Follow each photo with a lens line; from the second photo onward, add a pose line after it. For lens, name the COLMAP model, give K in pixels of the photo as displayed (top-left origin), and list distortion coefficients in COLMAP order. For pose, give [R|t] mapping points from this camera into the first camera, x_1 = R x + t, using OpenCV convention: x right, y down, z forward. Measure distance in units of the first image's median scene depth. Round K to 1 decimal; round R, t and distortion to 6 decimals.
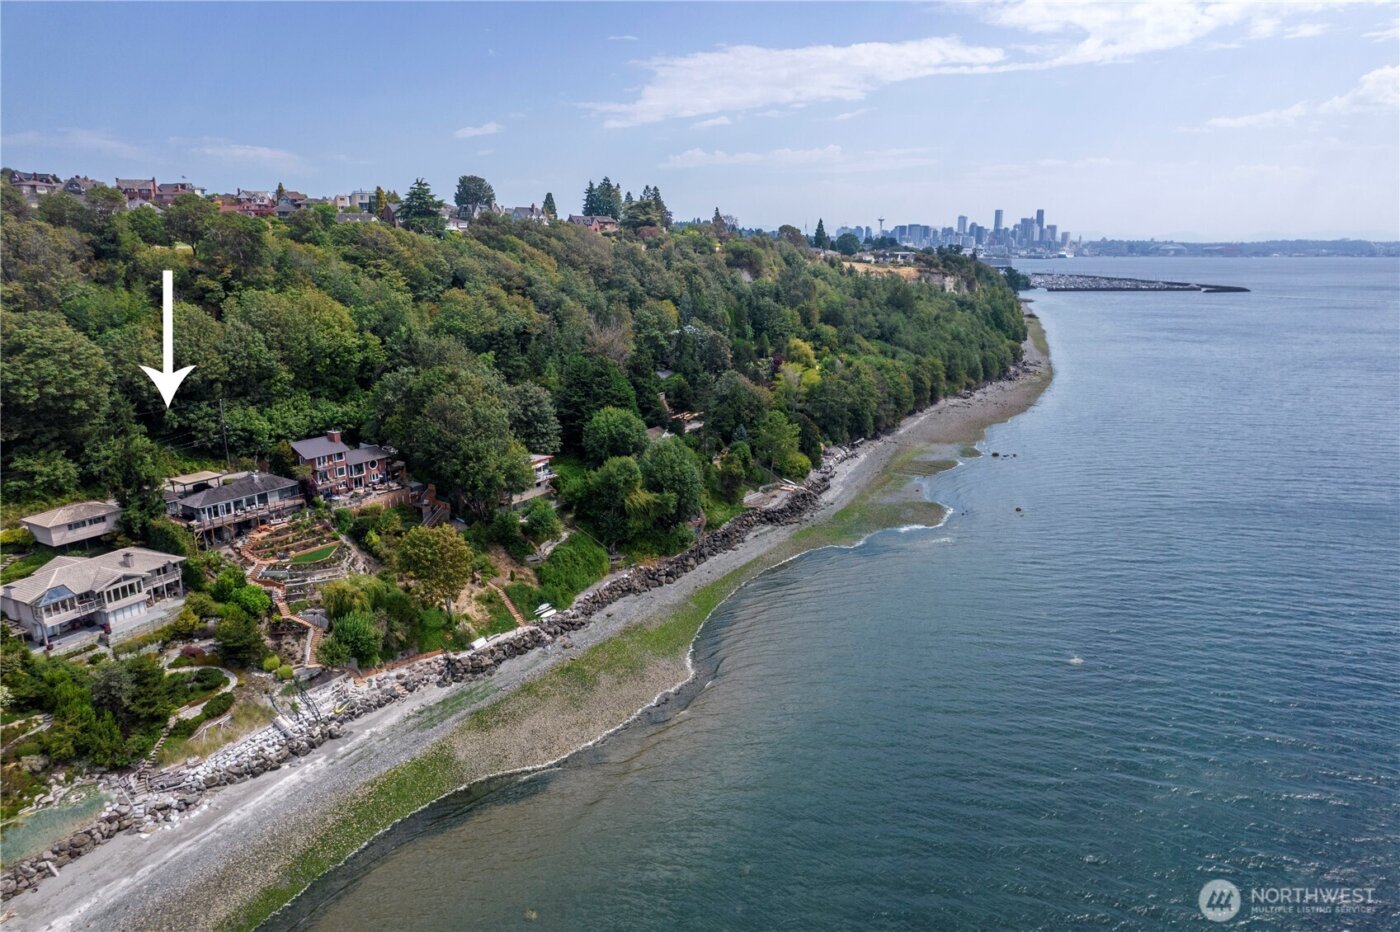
lens RADIAL K [[884.5, 0, 701.2], [0, 884.5, 487.9], [0, 0, 1]] dist [-0.061624, 0.071218]
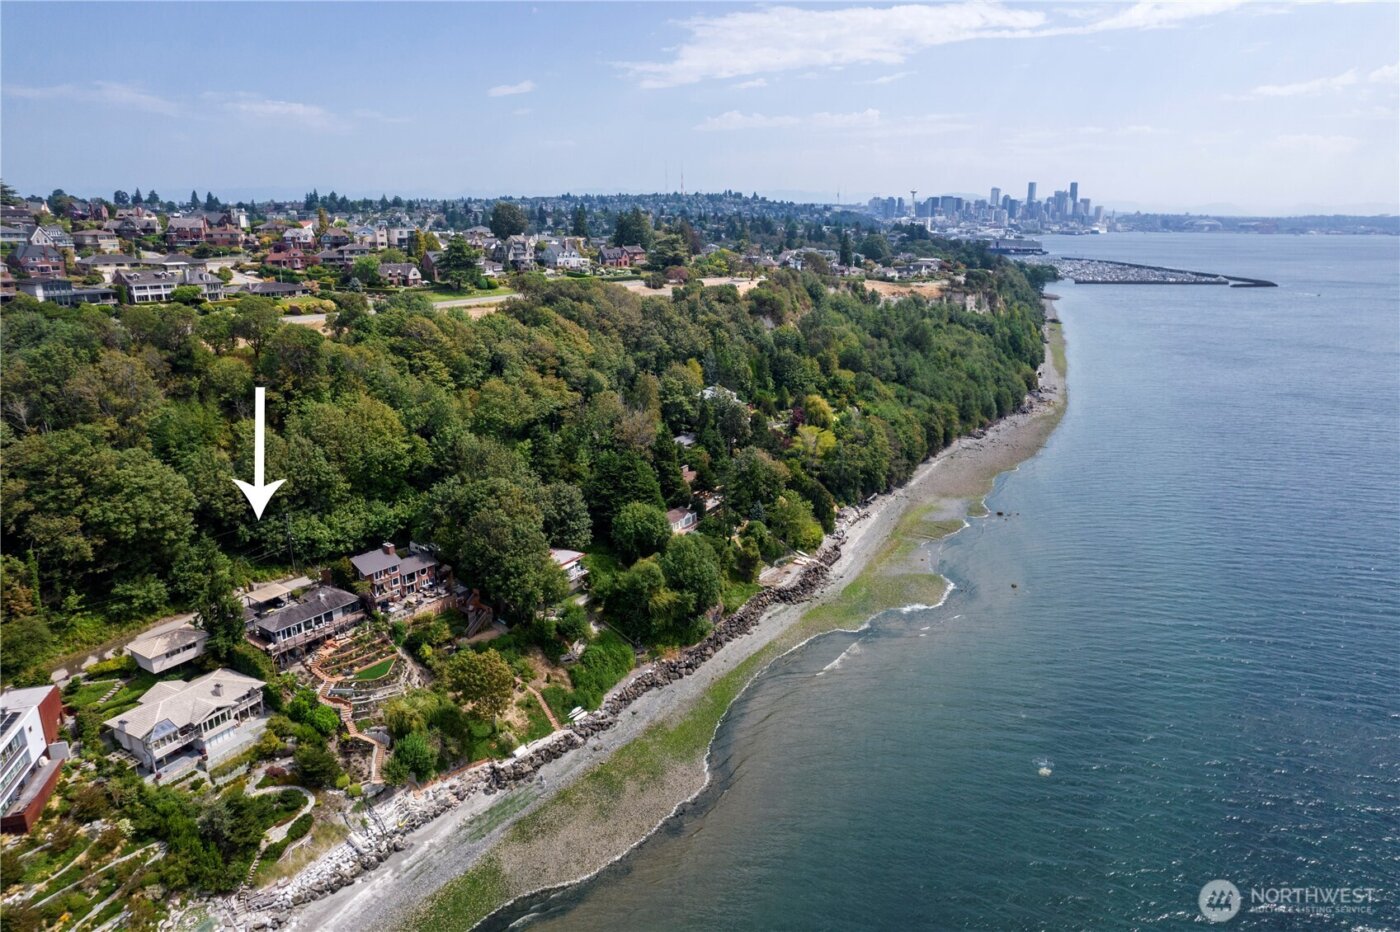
lens RADIAL K [[892.3, 0, 719.1], [0, 892.3, 467.7], [0, 0, 1]] dist [-0.062530, 0.069672]
pose [[0.999868, 0.008597, -0.013768, 0.015699], [-0.008154, 0.999457, 0.031918, -0.194297], [0.014035, -0.031802, 0.999396, -0.113043]]
